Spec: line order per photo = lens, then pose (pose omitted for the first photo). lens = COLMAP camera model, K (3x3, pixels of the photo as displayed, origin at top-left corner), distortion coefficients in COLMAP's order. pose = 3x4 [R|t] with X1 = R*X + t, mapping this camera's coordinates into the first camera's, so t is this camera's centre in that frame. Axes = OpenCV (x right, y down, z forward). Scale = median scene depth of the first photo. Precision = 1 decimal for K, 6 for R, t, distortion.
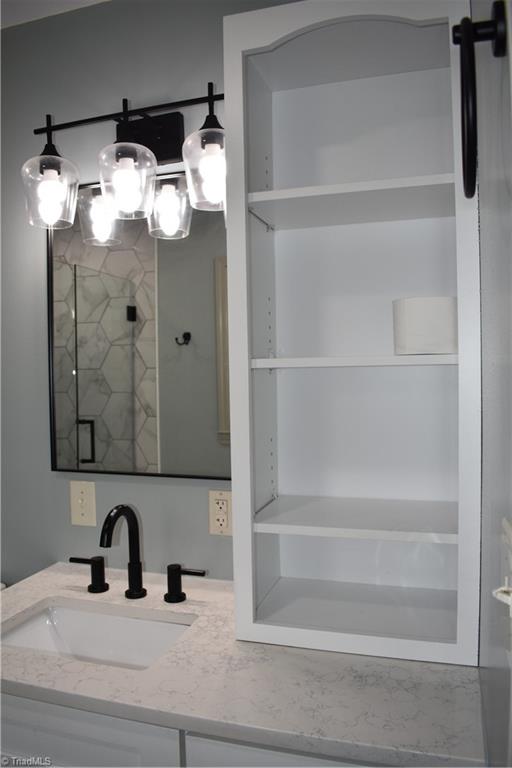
lens RADIAL K [[600.8, 0, 256.8], [0, 600.8, 386.1], [0, 0, 1]] dist [-0.084664, -0.000940]
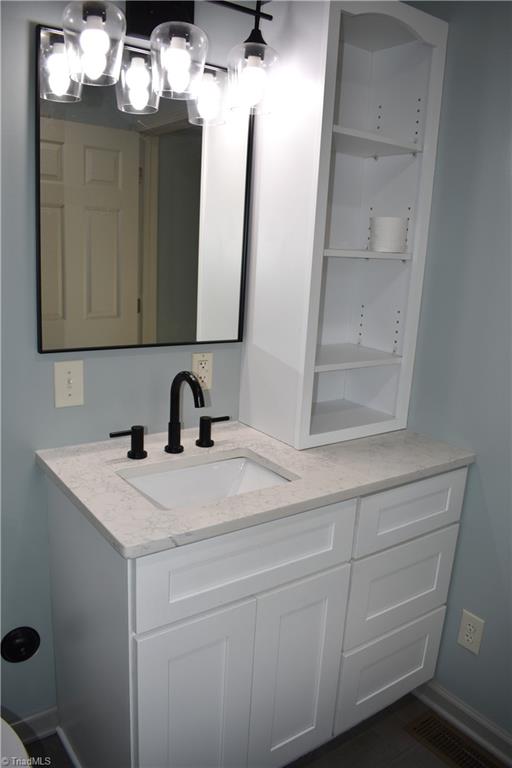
lens RADIAL K [[600.8, 0, 258.3], [0, 600.8, 384.1], [0, 0, 1]] dist [-0.084664, -0.000940]
pose [[0.596379, -0.136285, 0.791049, -1.003980], [-0.034917, 0.980144, 0.195187, -0.002022], [-0.801943, -0.144026, 0.579779, 0.224965]]
